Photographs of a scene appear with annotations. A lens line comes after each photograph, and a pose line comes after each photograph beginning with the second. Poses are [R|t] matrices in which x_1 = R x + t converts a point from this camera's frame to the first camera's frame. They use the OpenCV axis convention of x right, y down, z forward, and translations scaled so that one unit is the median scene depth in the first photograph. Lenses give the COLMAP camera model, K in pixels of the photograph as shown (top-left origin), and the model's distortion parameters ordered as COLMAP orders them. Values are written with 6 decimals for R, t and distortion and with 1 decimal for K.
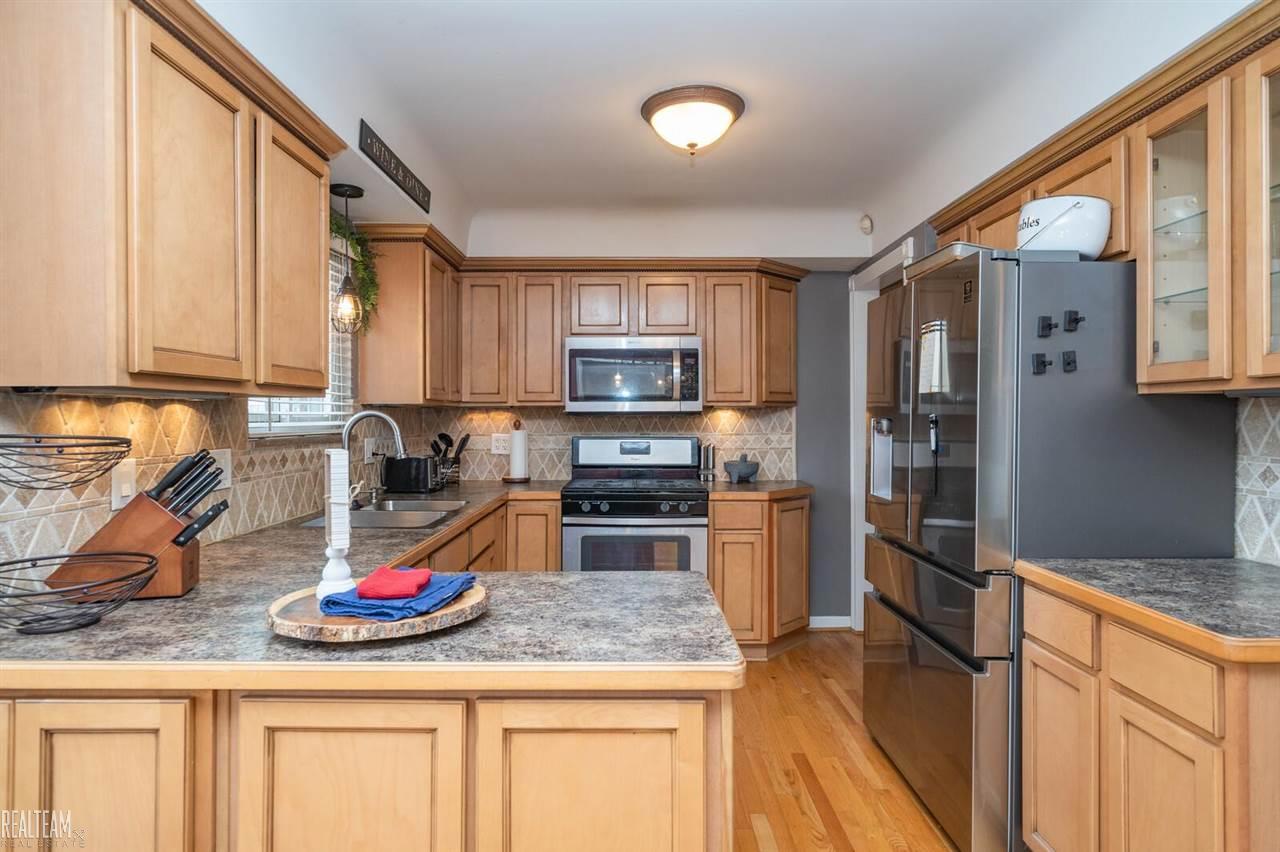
lens RADIAL K [[712.3, 0, 639.3], [0, 712.3, 419.4], [0, 0, 1]] dist [-0.000570, -0.000080]
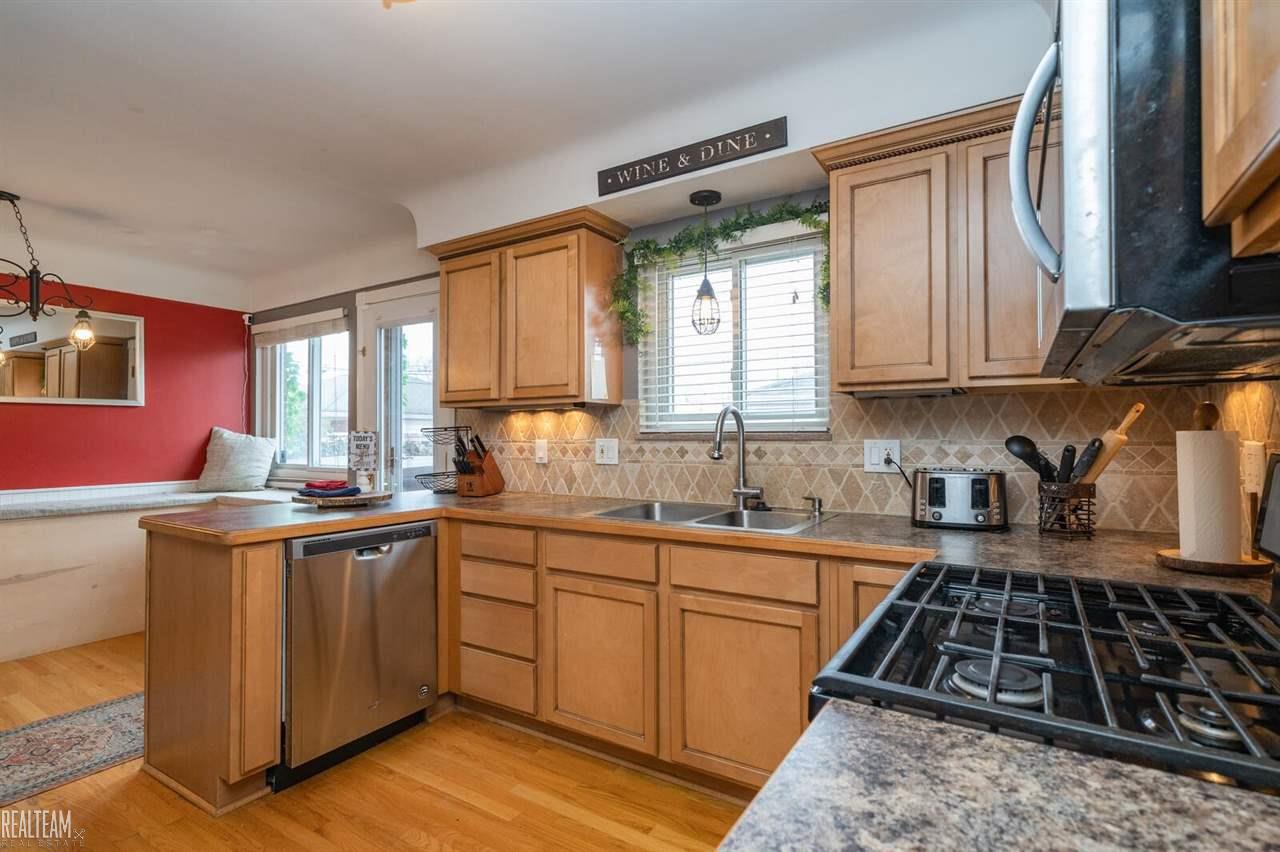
lens RADIAL K [[614.5, 0, 641.8], [0, 614.5, 426.7], [0, 0, 1]] dist [-0.001731, 0.000286]
pose [[-0.526840, -0.006164, -0.849942, 0.644444], [0.000551, 0.999971, -0.007593, 0.031963], [0.849964, -0.004468, -0.526821, 2.202793]]
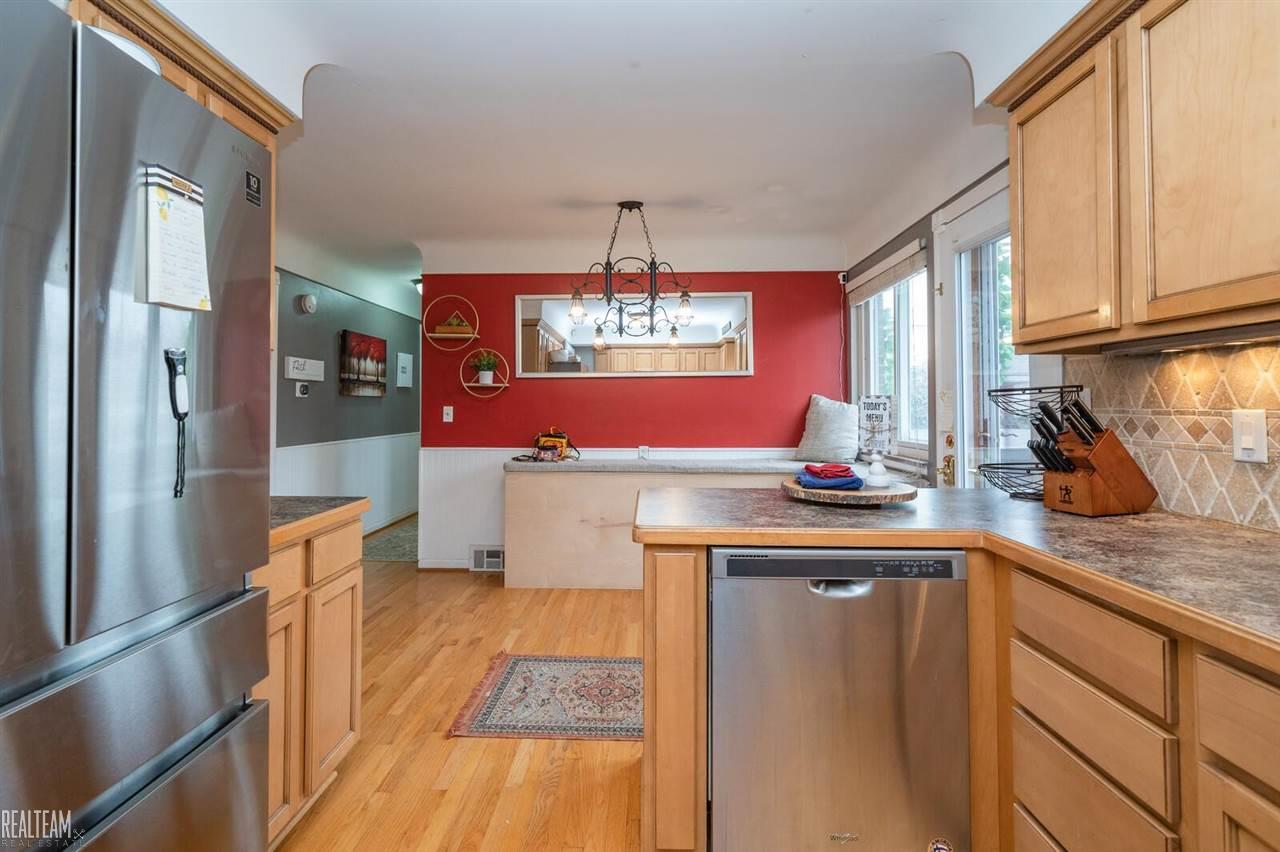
lens RADIAL K [[614.5, 0, 632.4], [0, 614.5, 390.3], [0, 0, 1]] dist [-0.001731, 0.000286]
pose [[-0.999579, 0.008611, 0.027711, 0.069137], [0.008067, 0.999774, -0.019688, 0.040045], [-0.027874, -0.019456, -0.999422, 1.846056]]
